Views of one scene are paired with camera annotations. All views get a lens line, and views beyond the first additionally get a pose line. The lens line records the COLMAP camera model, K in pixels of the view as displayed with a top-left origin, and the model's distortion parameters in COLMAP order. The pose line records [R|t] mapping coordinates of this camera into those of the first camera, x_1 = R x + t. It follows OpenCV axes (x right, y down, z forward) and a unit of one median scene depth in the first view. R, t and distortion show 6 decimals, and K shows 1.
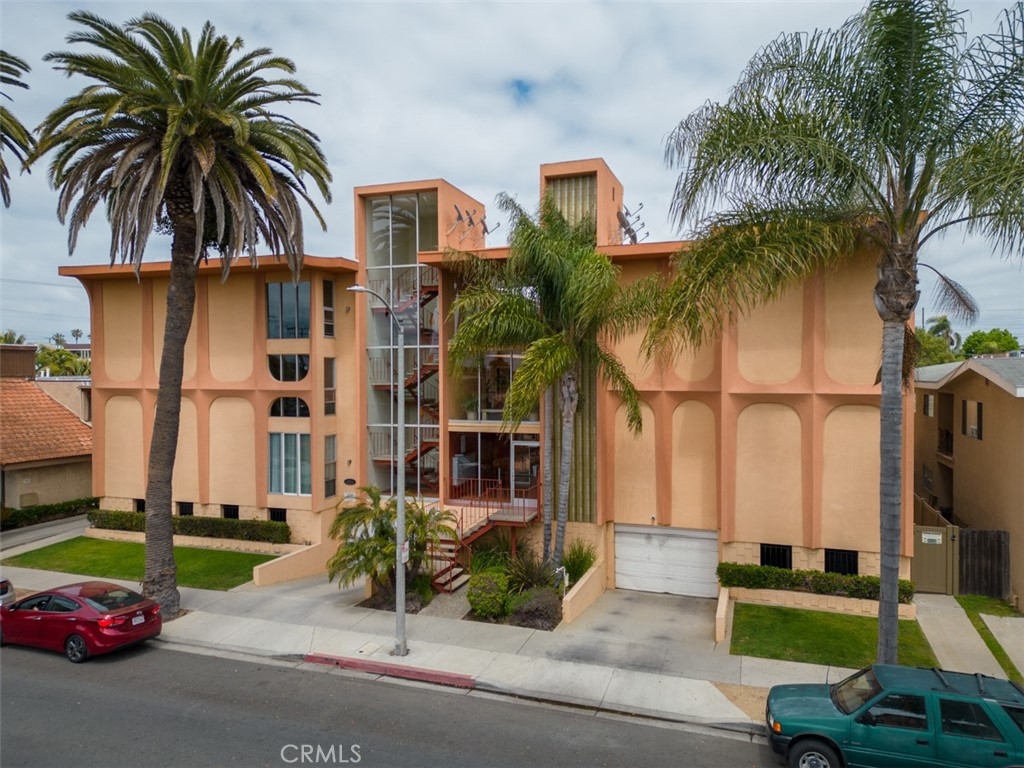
lens RADIAL K [[705.2, 0, 512.0], [0, 705.2, 384.0], [0, 0, 1]] dist [0.035110, -0.000426]
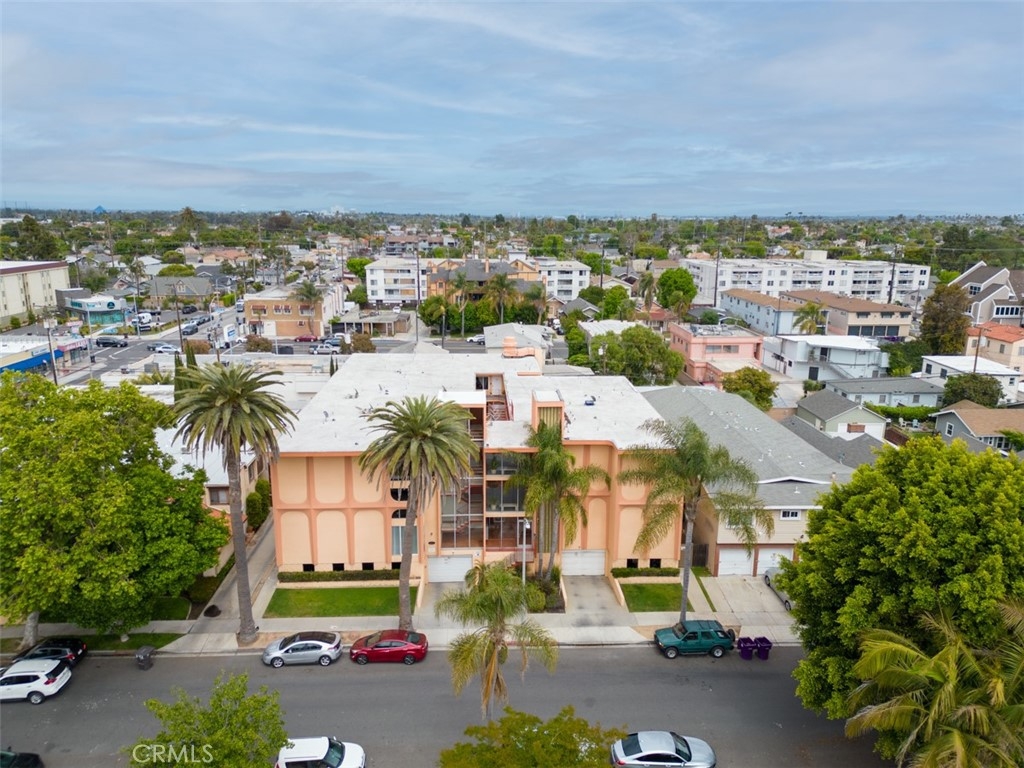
lens RADIAL K [[719.3, 0, 505.5], [0, 719.3, 383.8], [0, 0, 1]] dist [0.118393, -0.003027]
pose [[0.927115, -0.077284, 0.366722, -0.951331], [-0.006391, 0.975105, 0.221652, -0.953856], [-0.374722, -0.207841, 0.903540, -1.046139]]
